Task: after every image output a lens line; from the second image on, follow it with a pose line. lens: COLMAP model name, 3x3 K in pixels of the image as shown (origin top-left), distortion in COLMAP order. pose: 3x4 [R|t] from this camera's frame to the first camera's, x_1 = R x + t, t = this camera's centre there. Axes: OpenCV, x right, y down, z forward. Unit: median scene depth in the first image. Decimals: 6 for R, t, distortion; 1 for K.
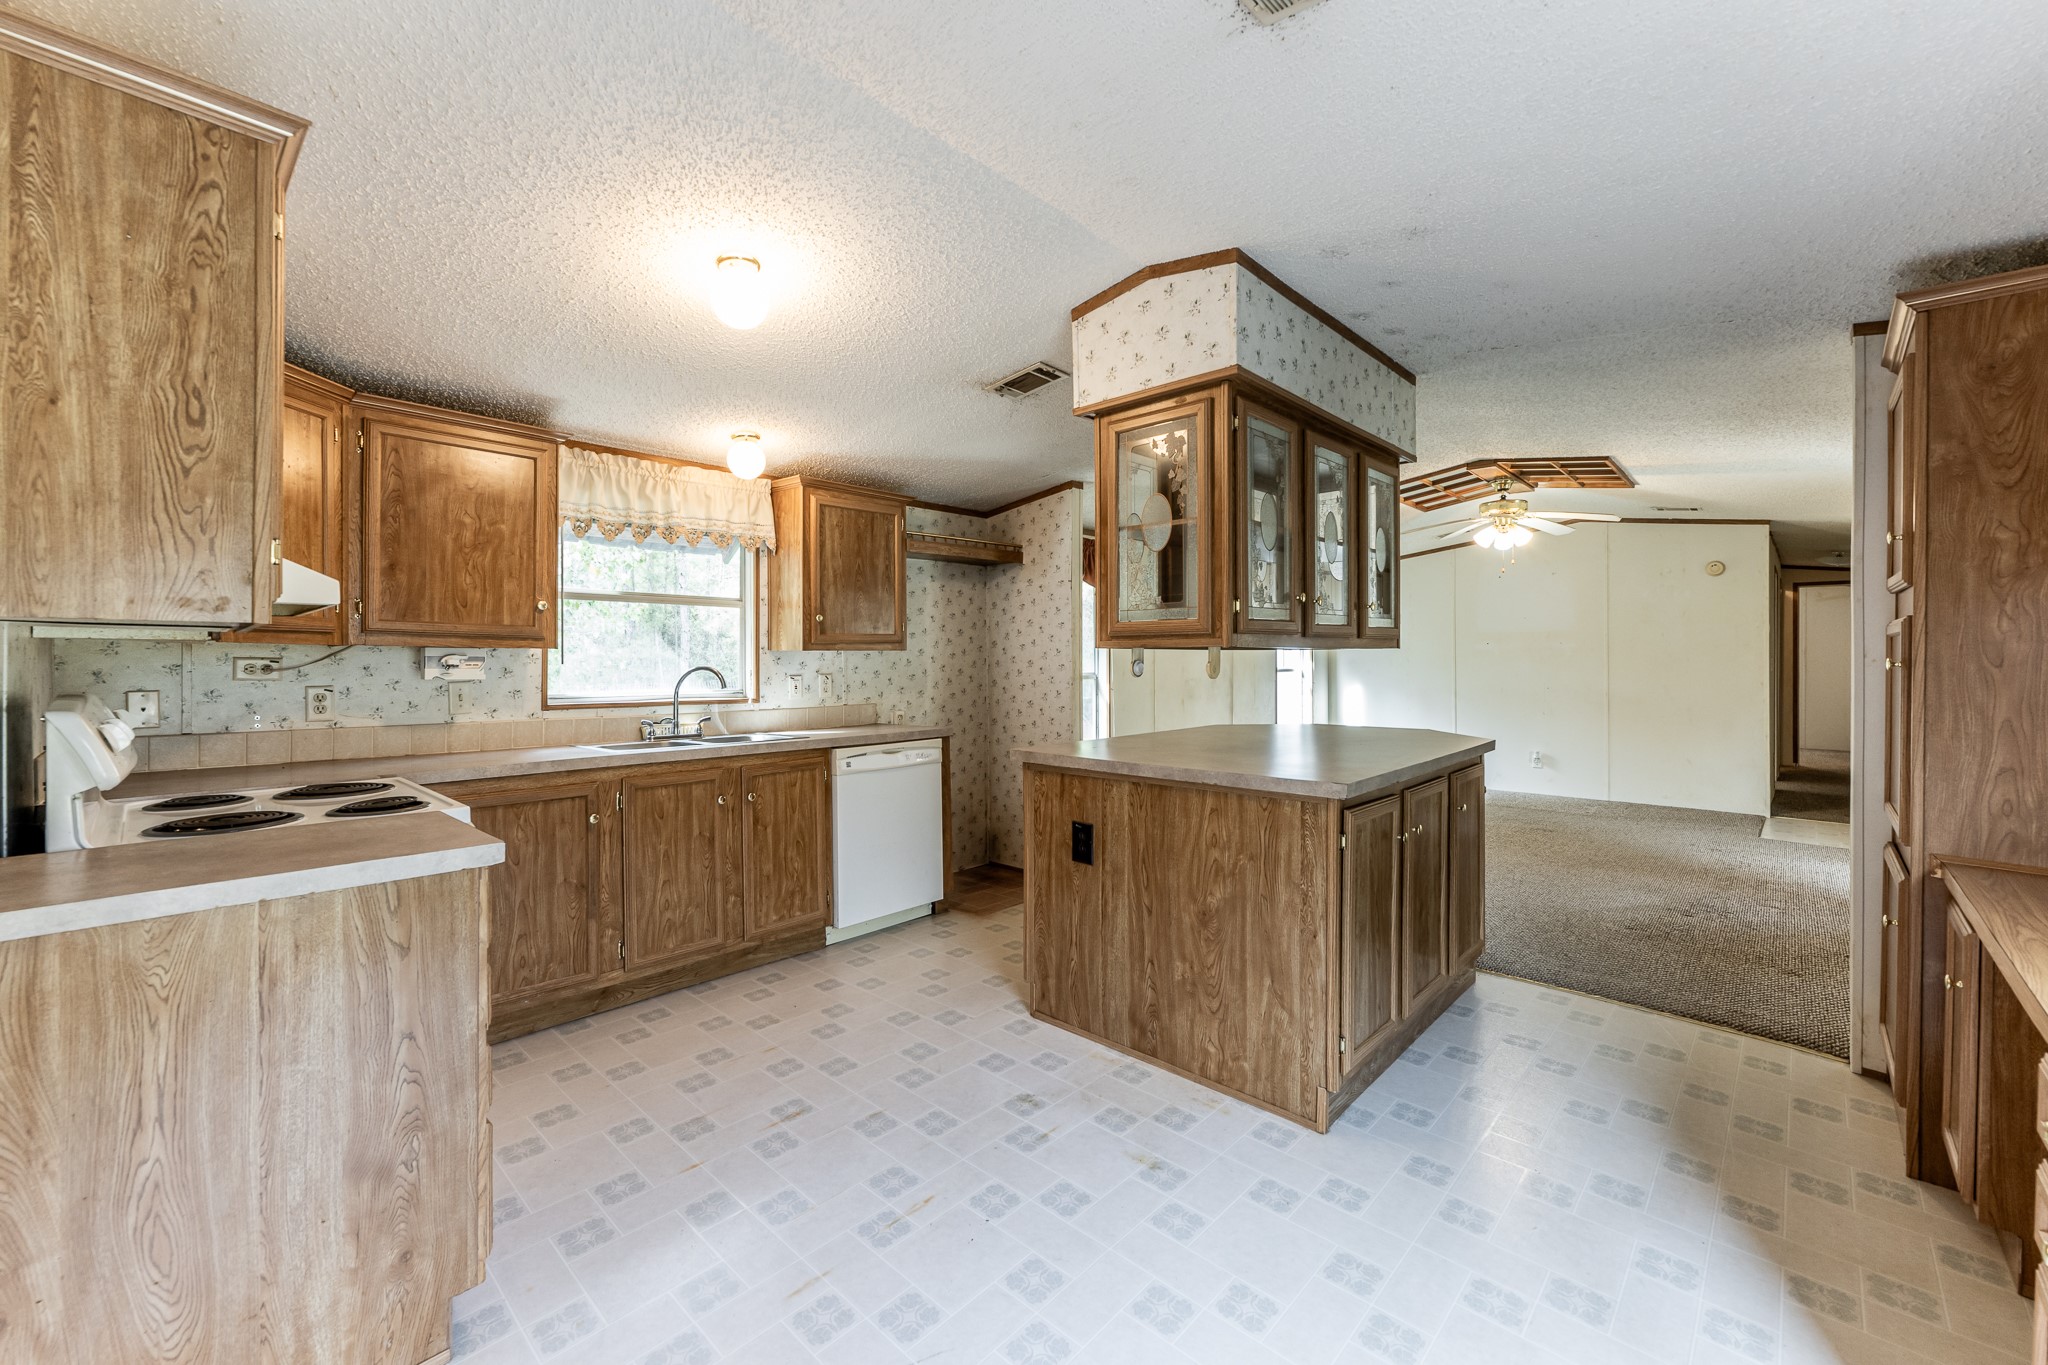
lens RADIAL K [[861.7, 0, 1043.0], [0, 861.7, 659.0], [0, 0, 1]] dist [-0.000988, -0.000049]
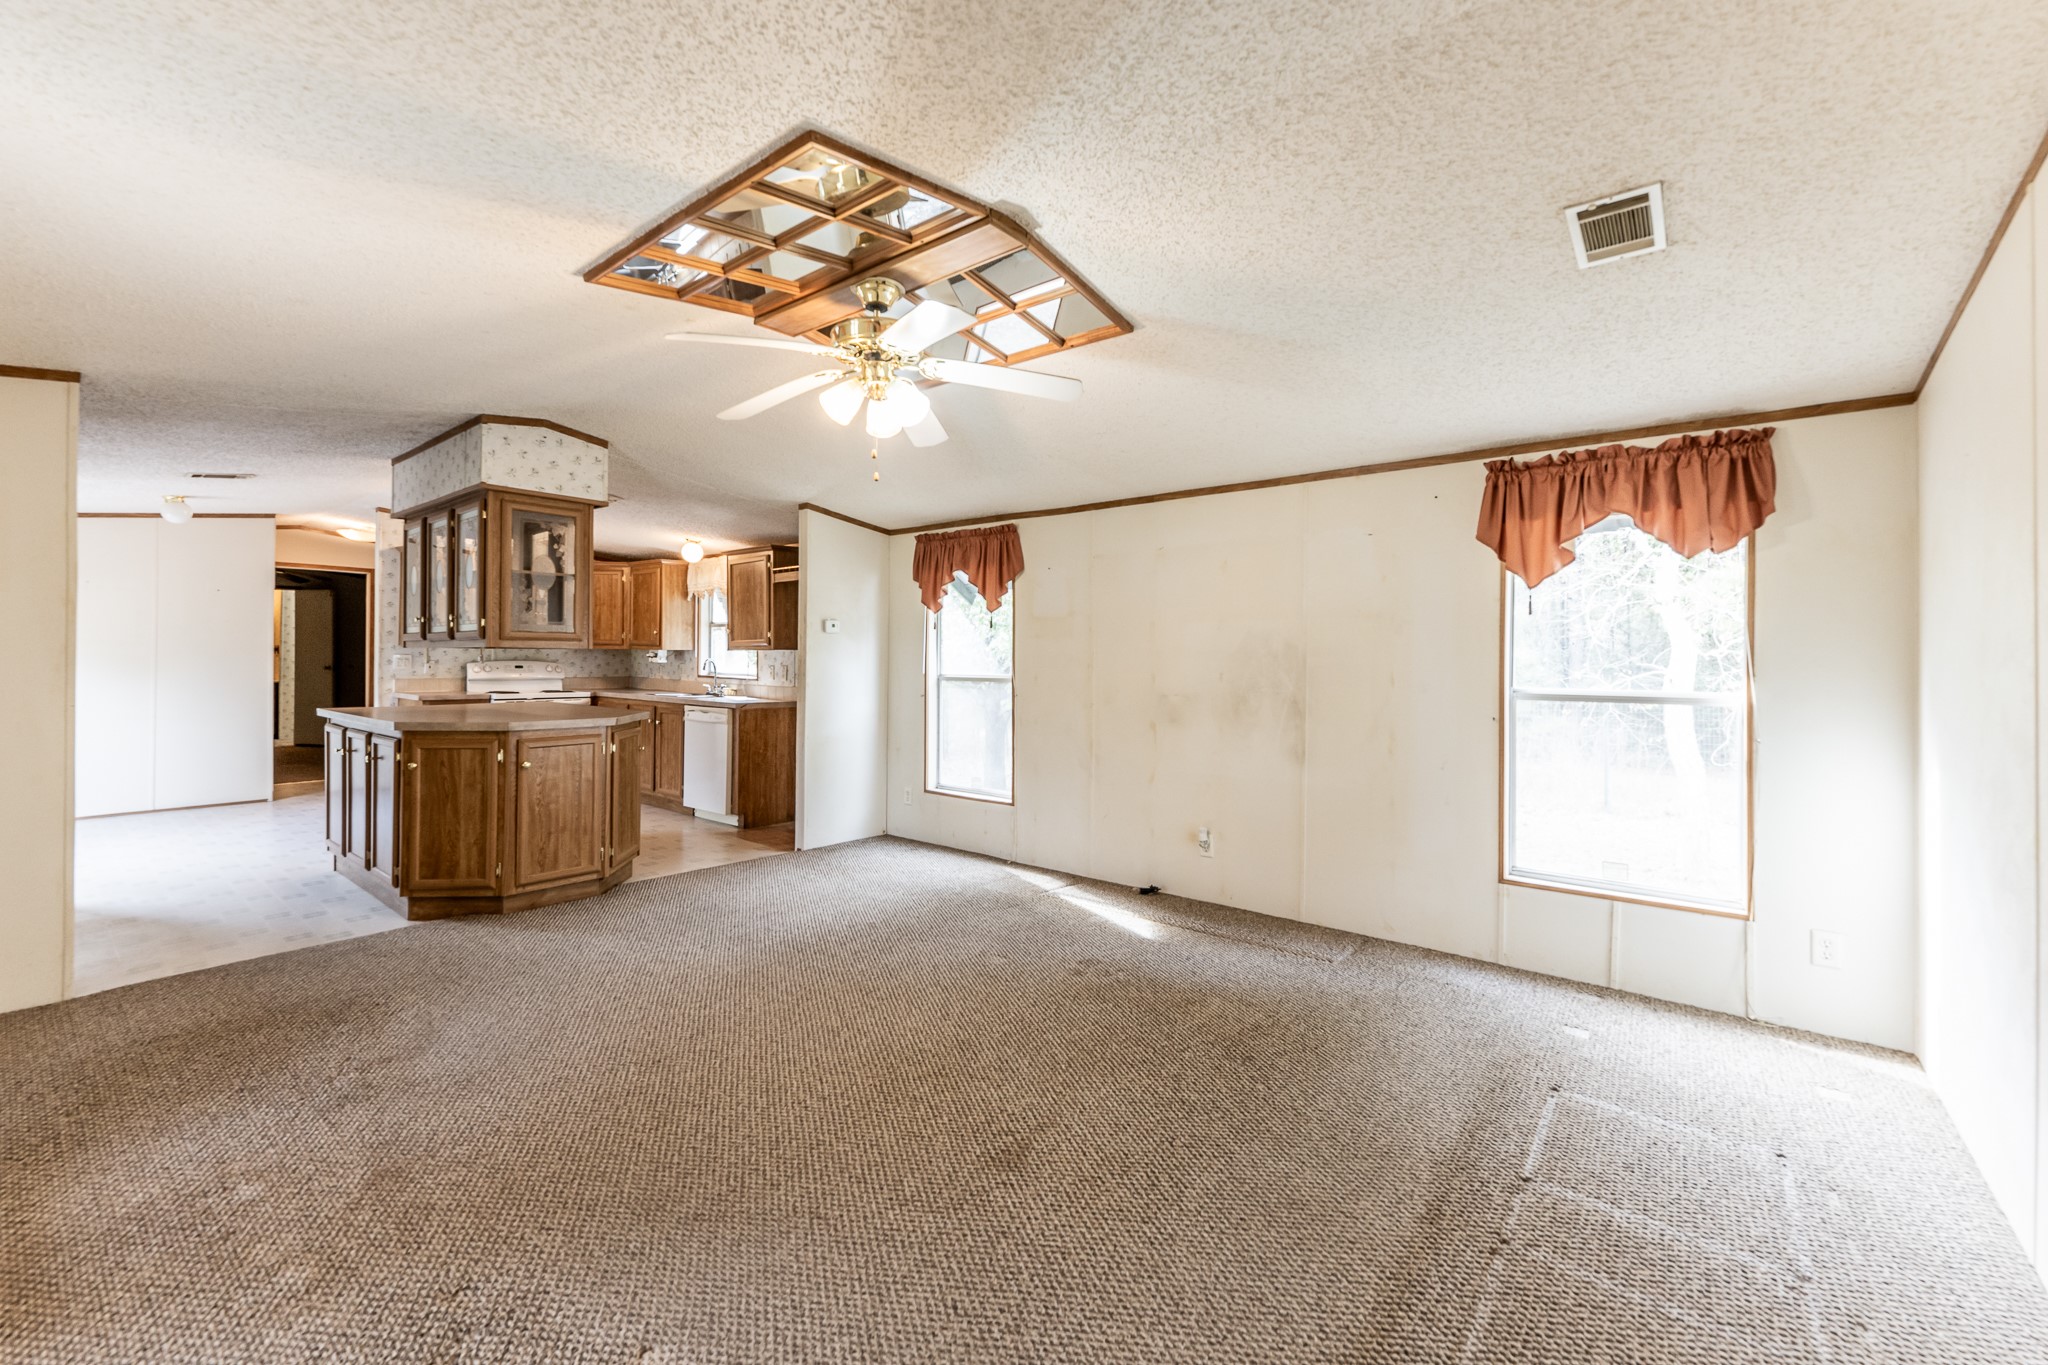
lens RADIAL K [[825.4, 0, 1017.9], [0, 825.4, 656.7], [0, 0, 1]] dist [-0.000821, -0.000085]
pose [[0.042100, 0.001742, -0.999112, 1.562024], [-0.012579, 0.999920, 0.001213, -0.007852], [0.999034, 0.012517, 0.042118, 1.667590]]
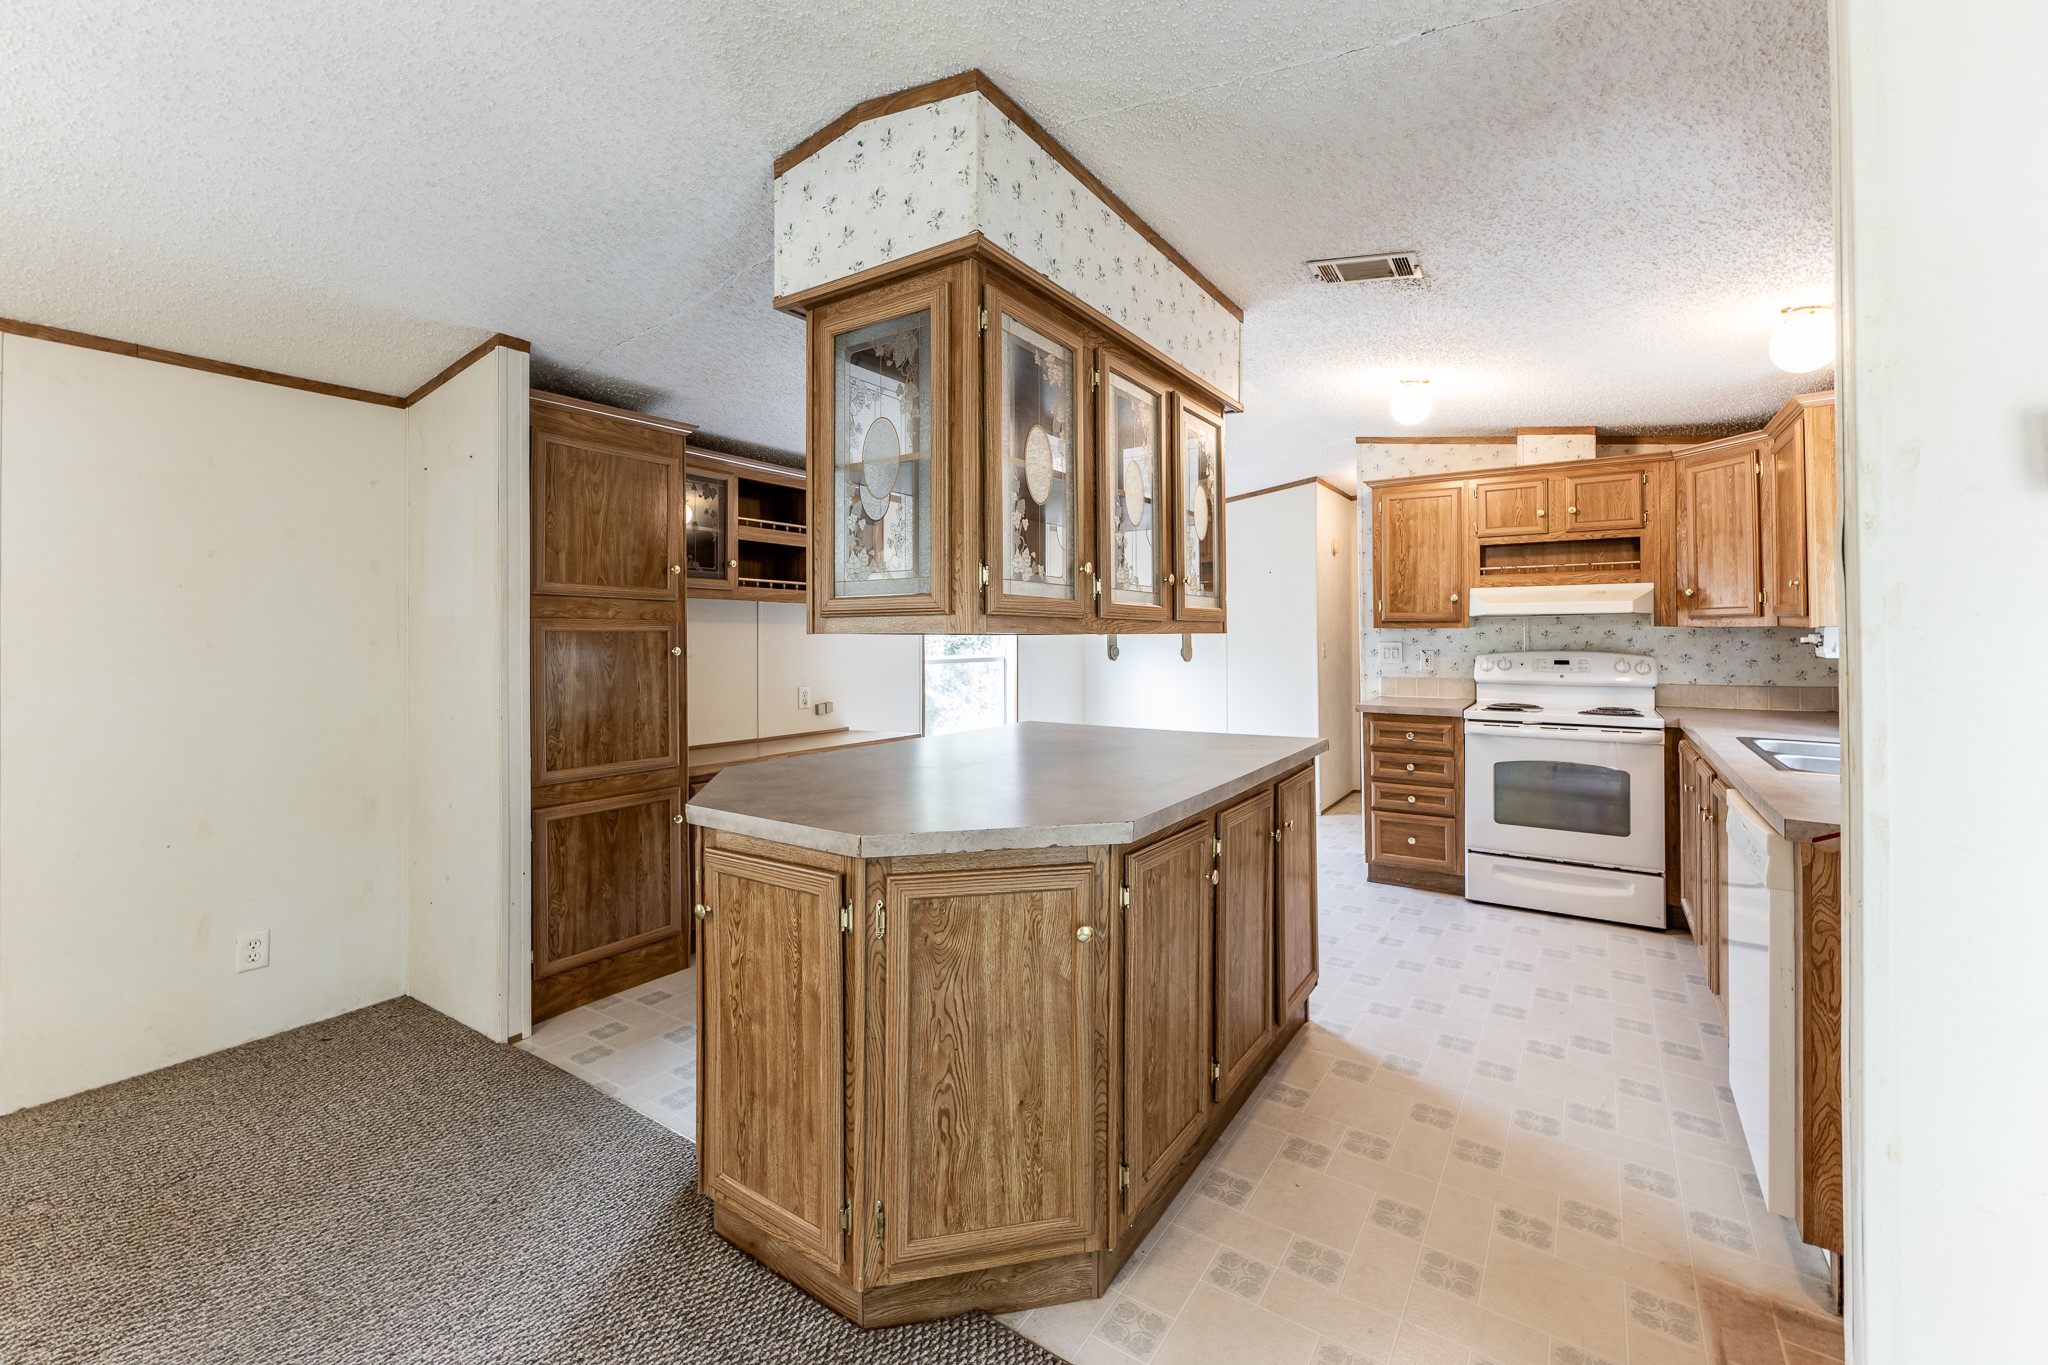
lens RADIAL K [[822.7, 0, 1042.4], [0, 822.7, 630.4], [0, 0, 1]] dist [-0.000304, 0.000101]
pose [[-0.990315, 0.007450, -0.138636, 0.333172], [0.008312, 0.999950, -0.005641, -0.008556], [0.138587, -0.006738, -0.990327, 1.553443]]
